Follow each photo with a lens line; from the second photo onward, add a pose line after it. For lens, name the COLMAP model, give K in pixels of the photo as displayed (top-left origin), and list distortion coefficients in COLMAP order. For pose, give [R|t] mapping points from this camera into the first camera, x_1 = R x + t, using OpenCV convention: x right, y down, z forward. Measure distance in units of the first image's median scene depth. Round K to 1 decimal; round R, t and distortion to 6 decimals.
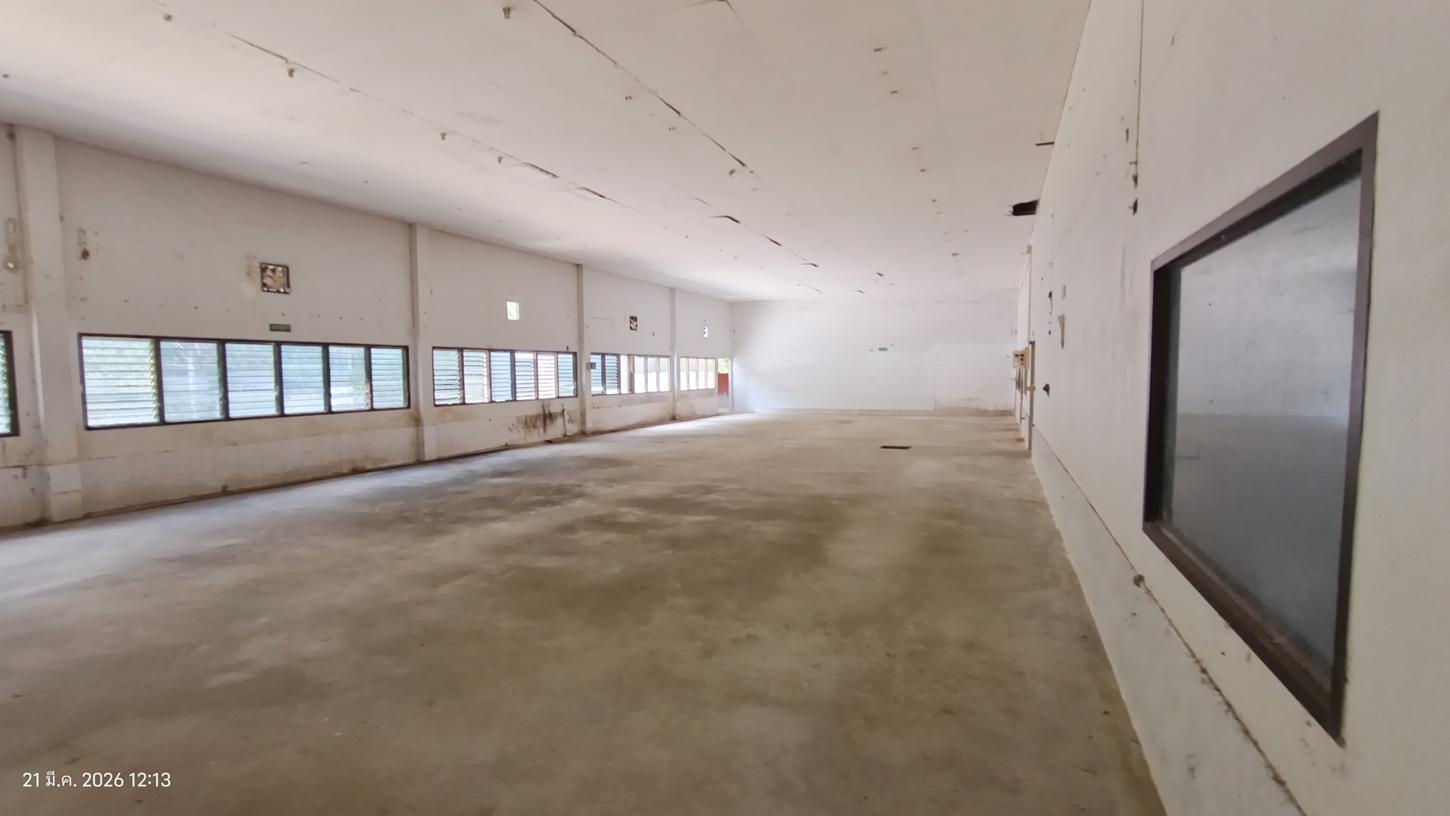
lens RADIAL K [[670.8, 0, 725.0], [0, 670.8, 408.0], [0, 0, 1]] dist [-0.025544, 0.000491]
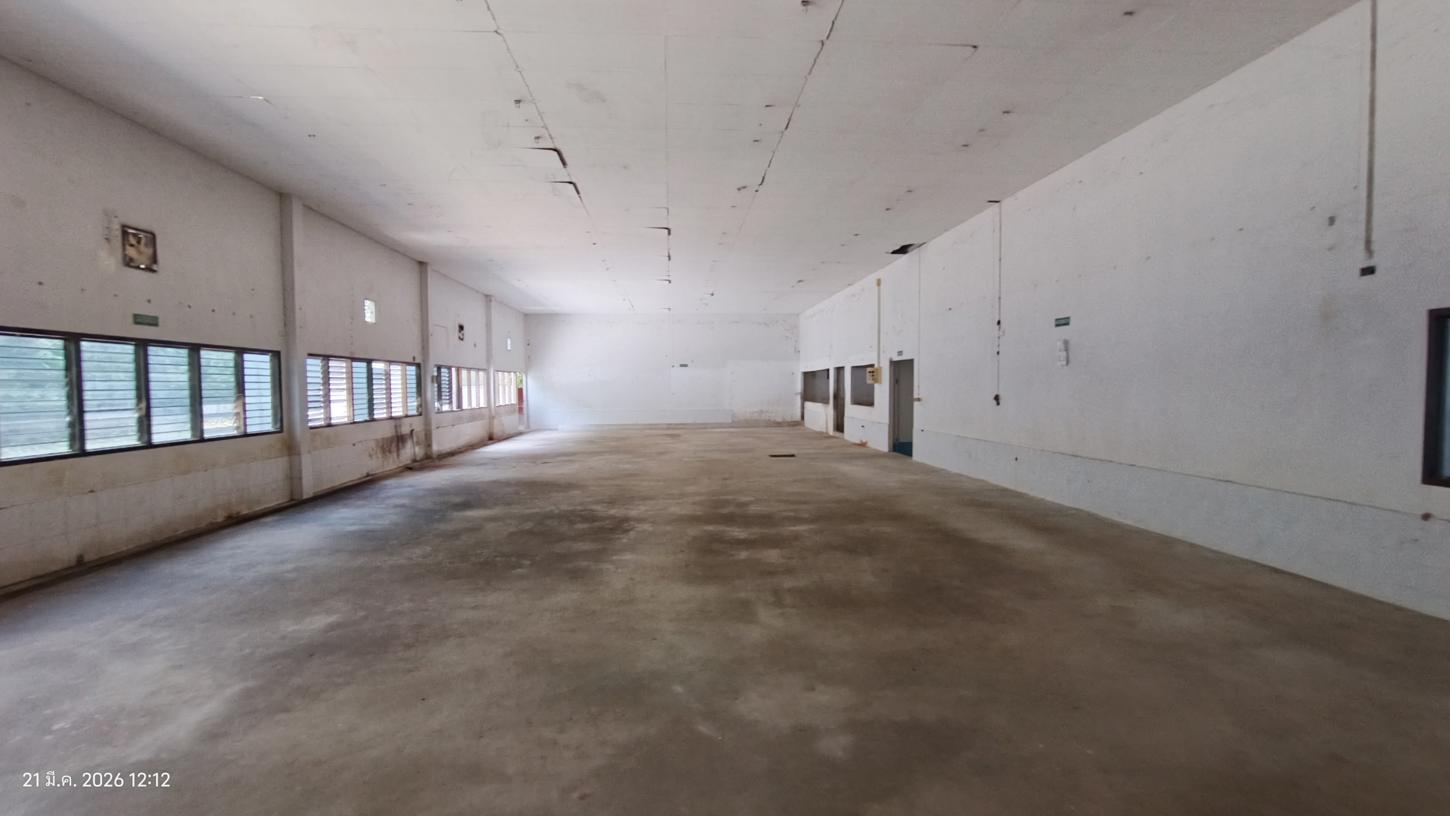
lens RADIAL K [[667.6, 0, 725.0], [0, 667.6, 408.0], [0, 0, 1]] dist [-0.012135, 0.000307]
pose [[0.891478, -0.013805, 0.452854, -0.378617], [0.024823, 0.999523, -0.018396, -0.000847], [-0.452384, 0.027641, 0.891395, 0.092110]]
